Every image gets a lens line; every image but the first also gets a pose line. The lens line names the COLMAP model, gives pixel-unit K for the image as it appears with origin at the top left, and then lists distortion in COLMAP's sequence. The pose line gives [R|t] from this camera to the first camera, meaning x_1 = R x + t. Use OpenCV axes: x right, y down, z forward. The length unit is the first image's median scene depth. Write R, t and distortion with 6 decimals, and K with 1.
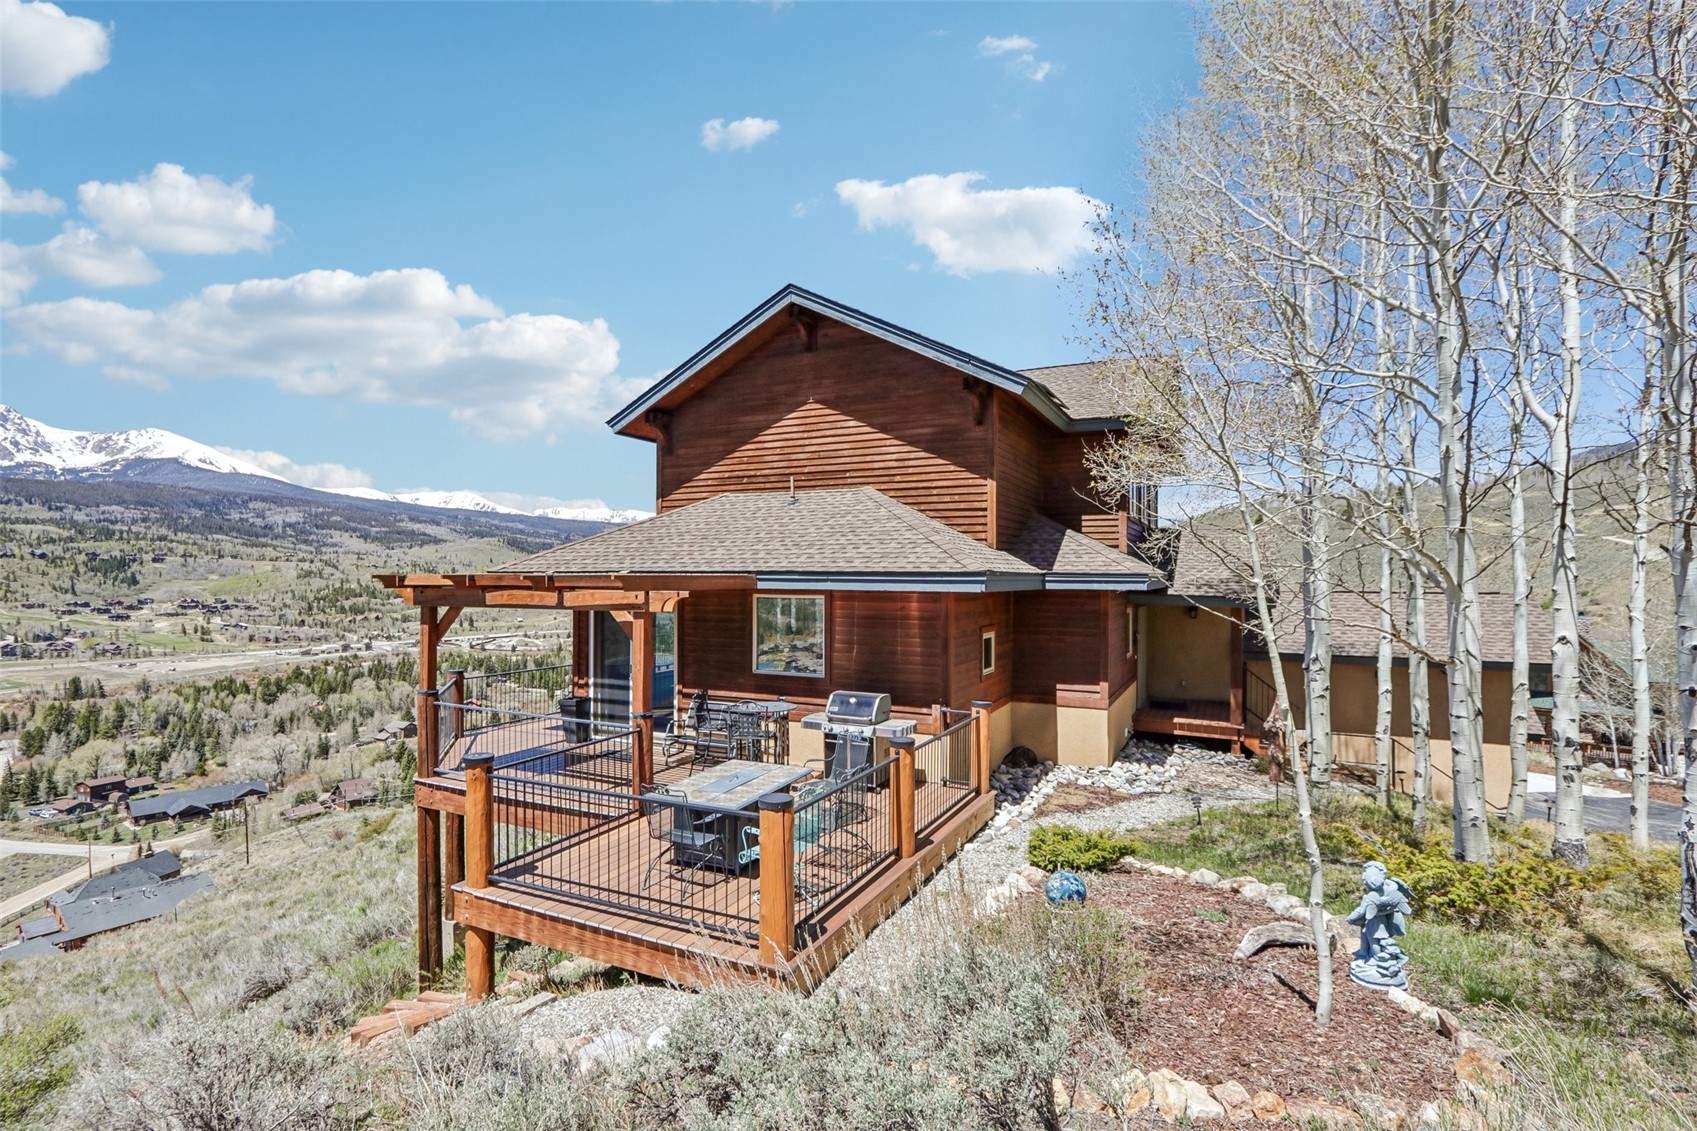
lens RADIAL K [[786.1, 0, 841.8], [0, 786.1, 596.2], [0, 0, 1]] dist [-0.011312, 0.001645]
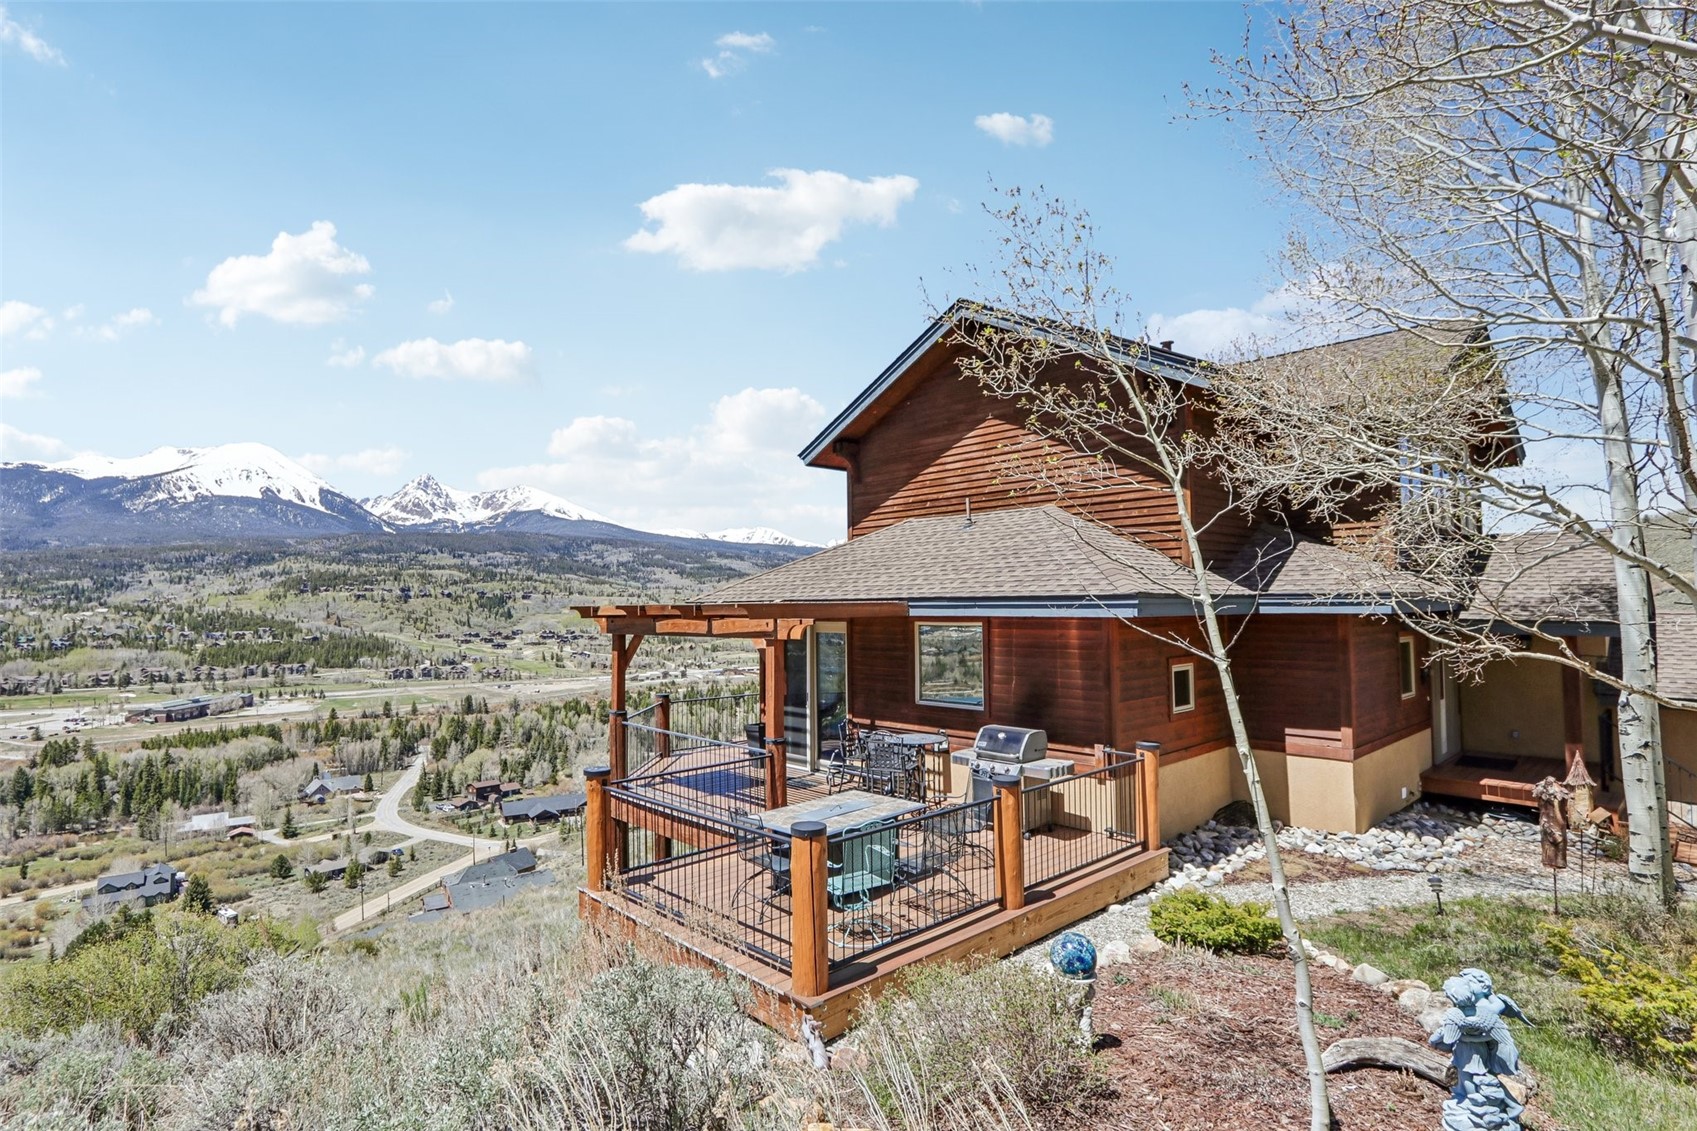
lens RADIAL K [[828.3, 0, 841.1], [0, 828.3, 594.5], [0, 0, 1]] dist [-0.008221, -0.000889]
pose [[0.937022, -0.017428, -0.348836, 0.143282], [0.004148, 0.999239, -0.038780, 0.002945], [0.349247, 0.034890, 0.936381, 0.012535]]
